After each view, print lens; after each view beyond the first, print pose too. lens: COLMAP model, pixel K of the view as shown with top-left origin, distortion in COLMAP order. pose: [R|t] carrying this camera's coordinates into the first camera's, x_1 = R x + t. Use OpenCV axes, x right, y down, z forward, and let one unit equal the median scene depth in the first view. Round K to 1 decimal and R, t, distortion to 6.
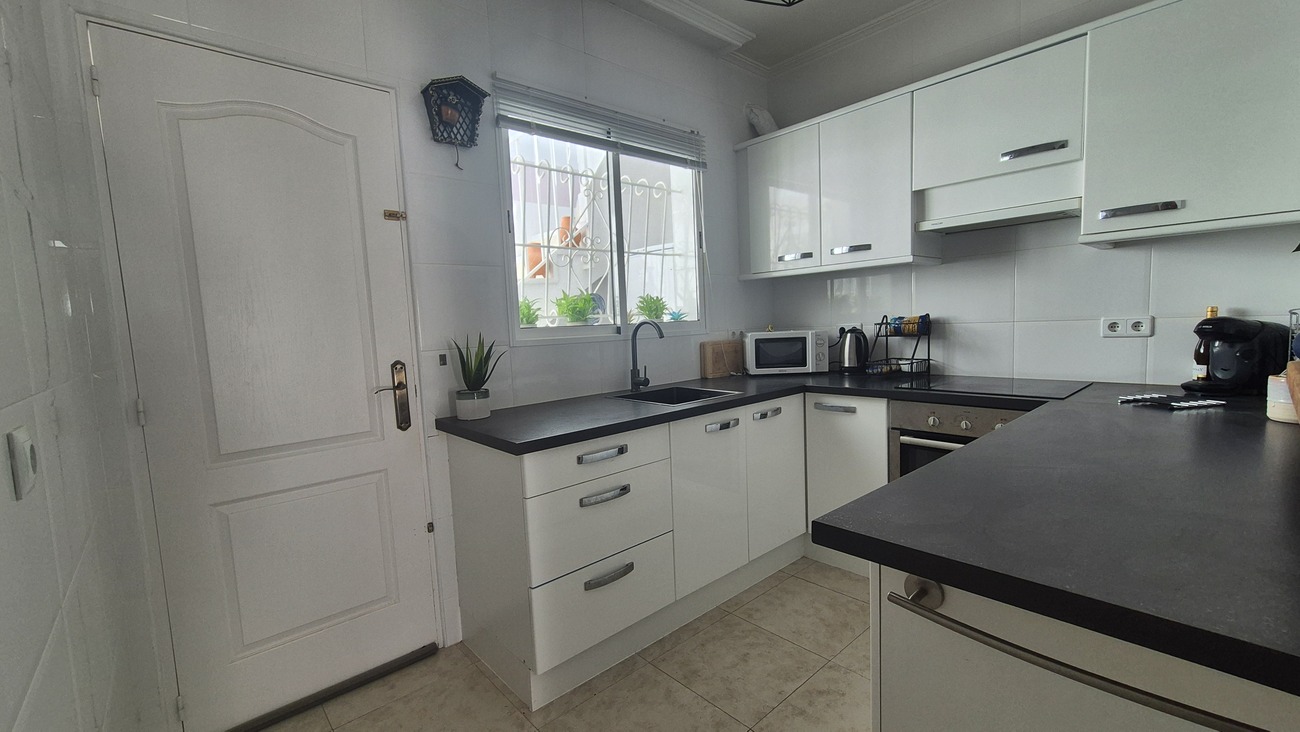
lens RADIAL K [[534.7, 0, 652.3], [0, 534.7, 368.9], [0, 0, 1]] dist [-0.002876, 0.000672]
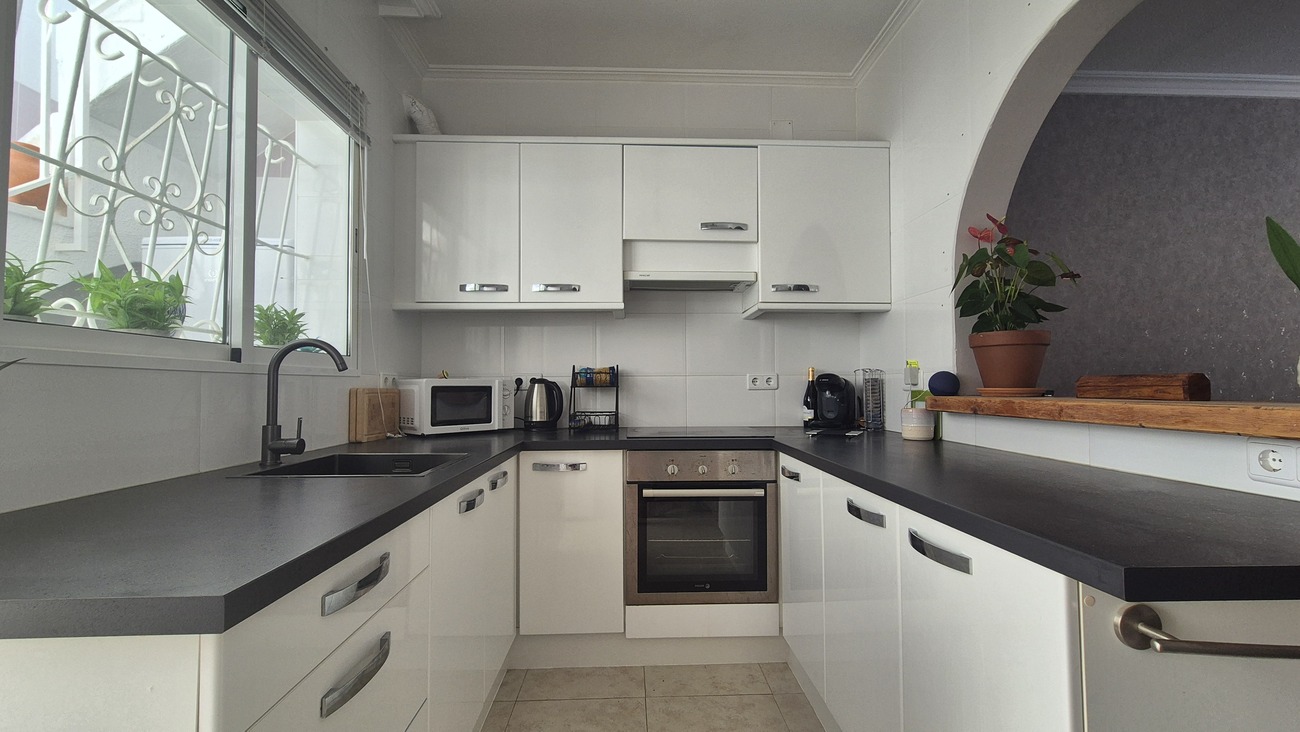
lens RADIAL K [[534.7, 0, 652.3], [0, 534.7, 368.9], [0, 0, 1]] dist [-0.002876, 0.000672]
pose [[0.639050, 0.065228, 0.766394, -0.202472], [0.046029, 0.991369, -0.122756, 0.028283], [-0.767787, 0.113724, 0.630532, 0.319441]]
